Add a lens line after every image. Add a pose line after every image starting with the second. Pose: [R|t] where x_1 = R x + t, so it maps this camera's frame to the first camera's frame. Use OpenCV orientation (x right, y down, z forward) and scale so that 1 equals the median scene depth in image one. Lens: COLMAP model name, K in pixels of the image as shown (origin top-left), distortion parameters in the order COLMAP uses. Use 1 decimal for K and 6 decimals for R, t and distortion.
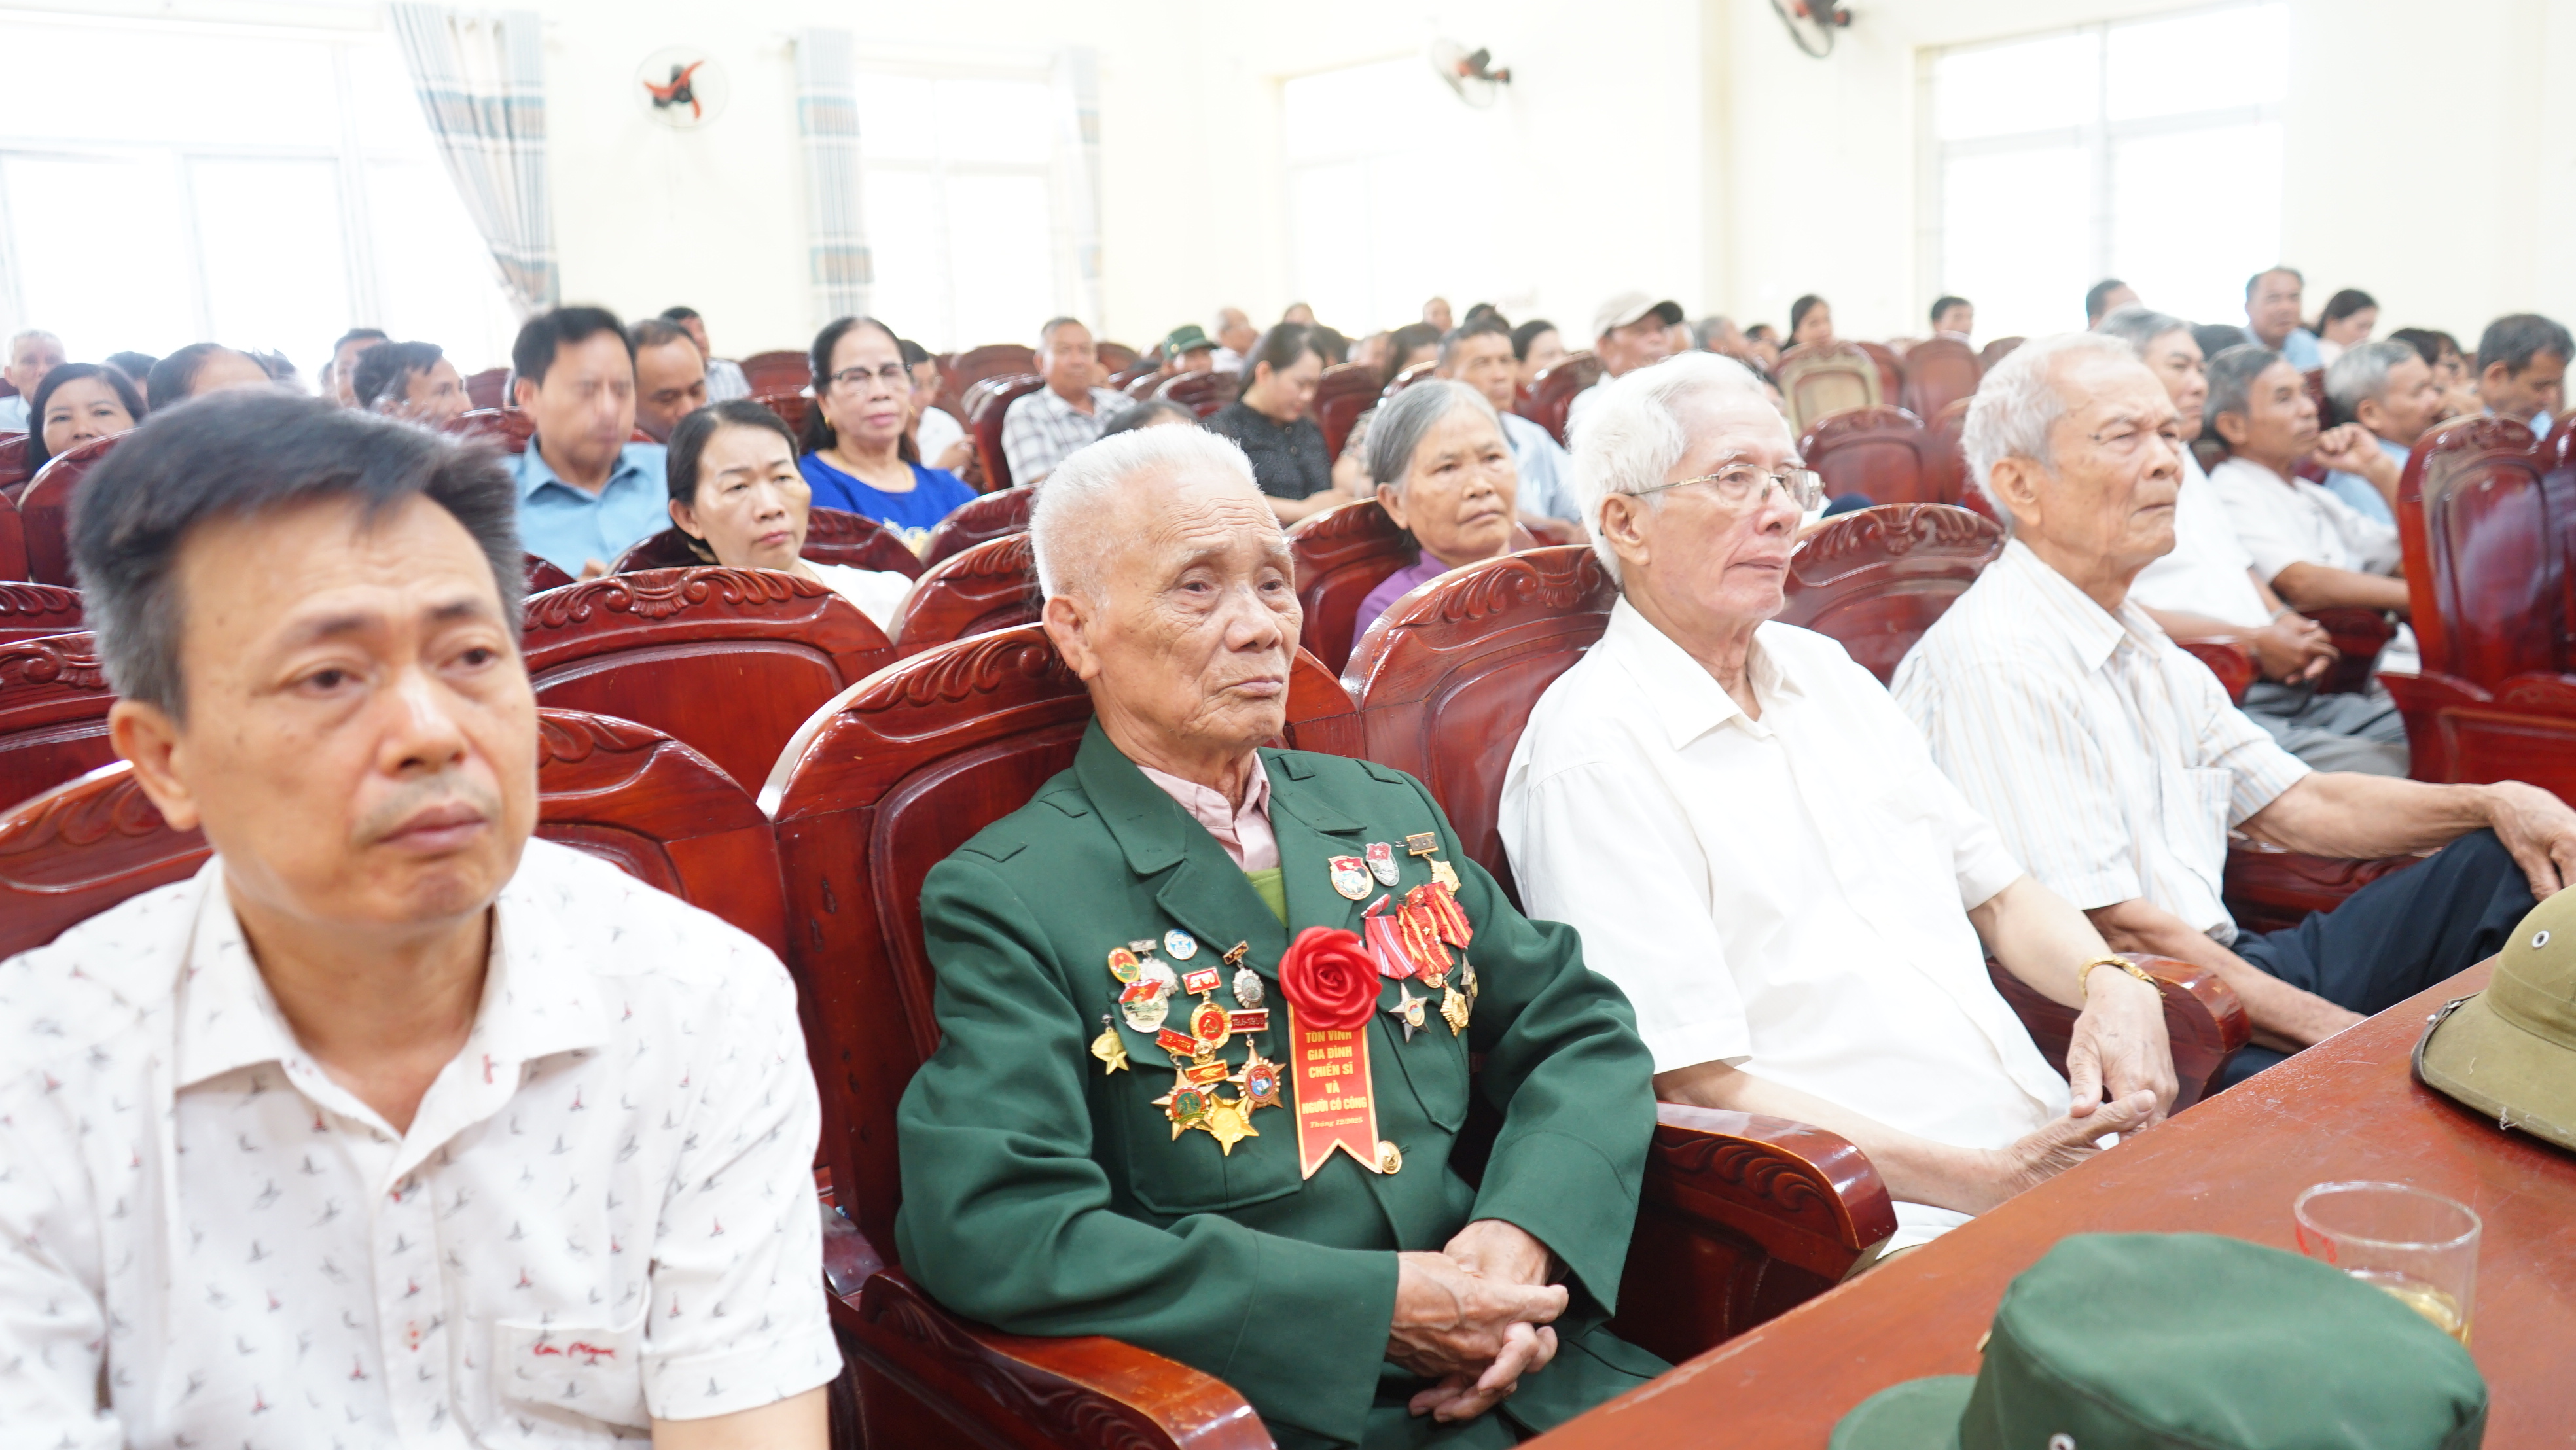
lens RADIAL K [[2205.8, 0, 1288.0], [0, 2205.8, 725.0], [0, 0, 1]] dist [0.006584, 0.002975]
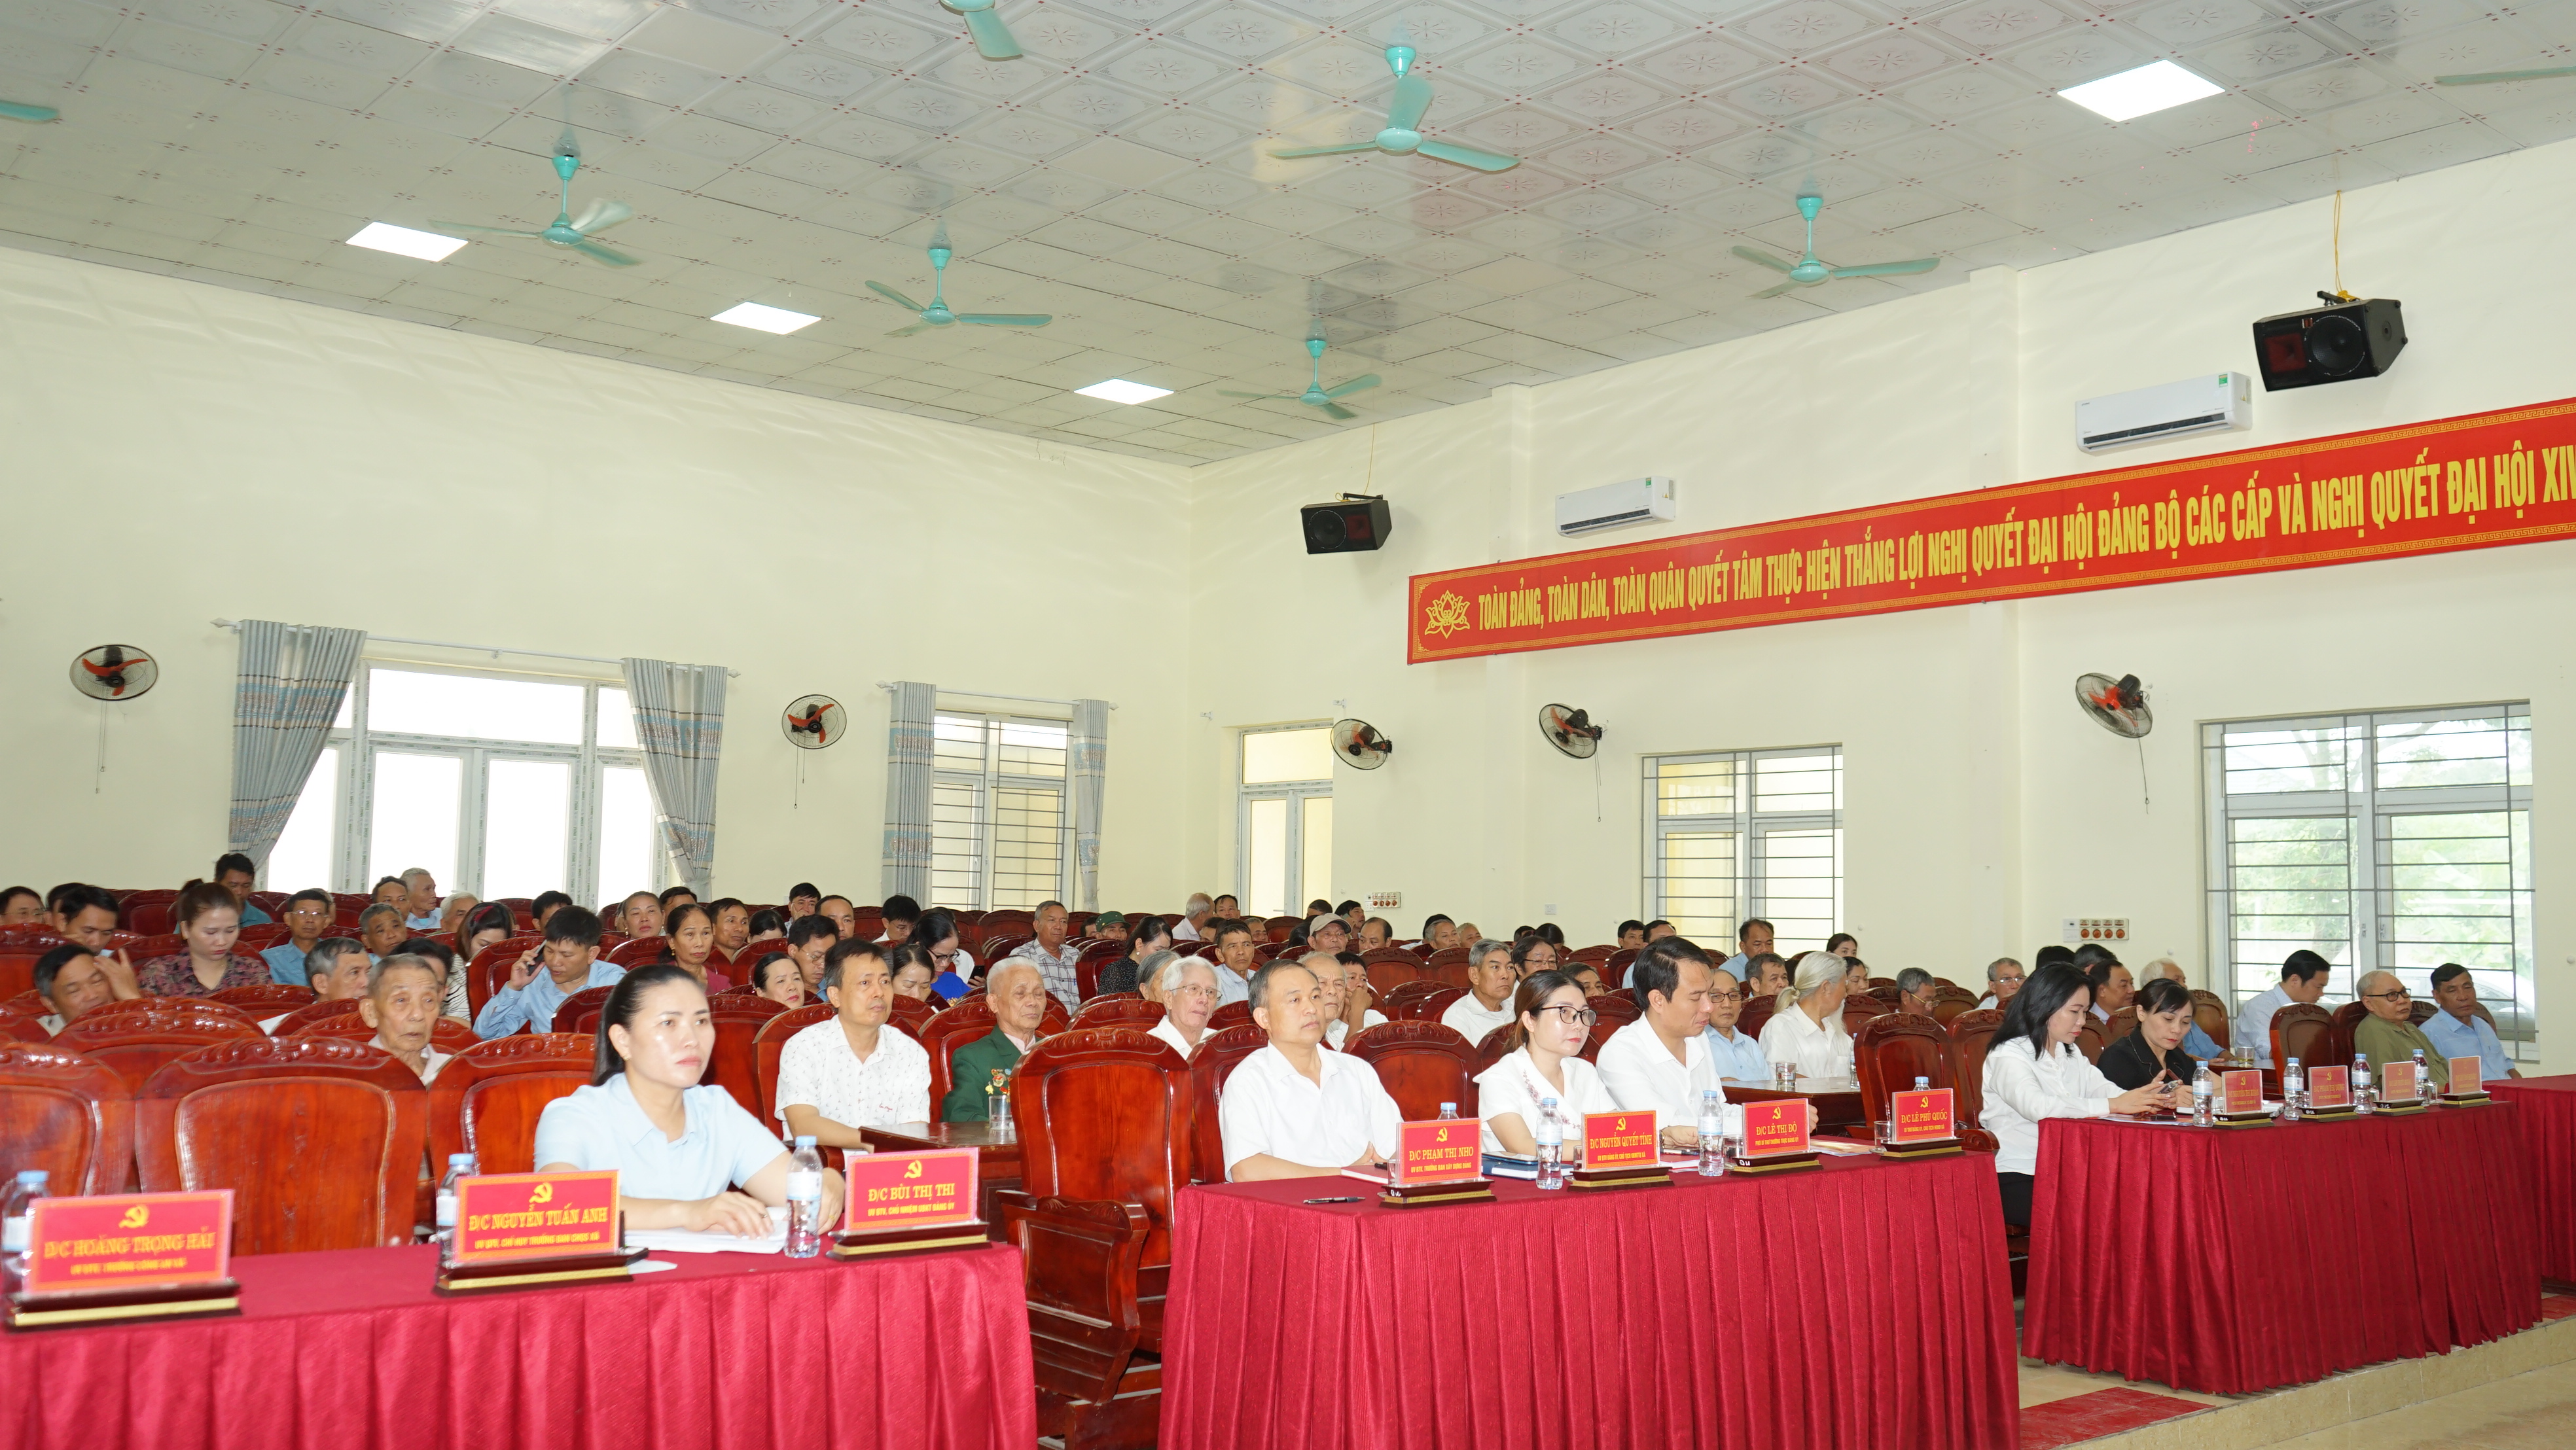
lens RADIAL K [[2270.5, 0, 1288.0], [0, 2270.5, 725.0], [0, 0, 1]] dist [-0.004754, -0.000960]
pose [[0.997710, 0.063680, -0.022780, 0.076617], [-0.067350, 0.966194, -0.248863, 0.070099], [0.006162, 0.249827, 0.968271, -0.480549]]
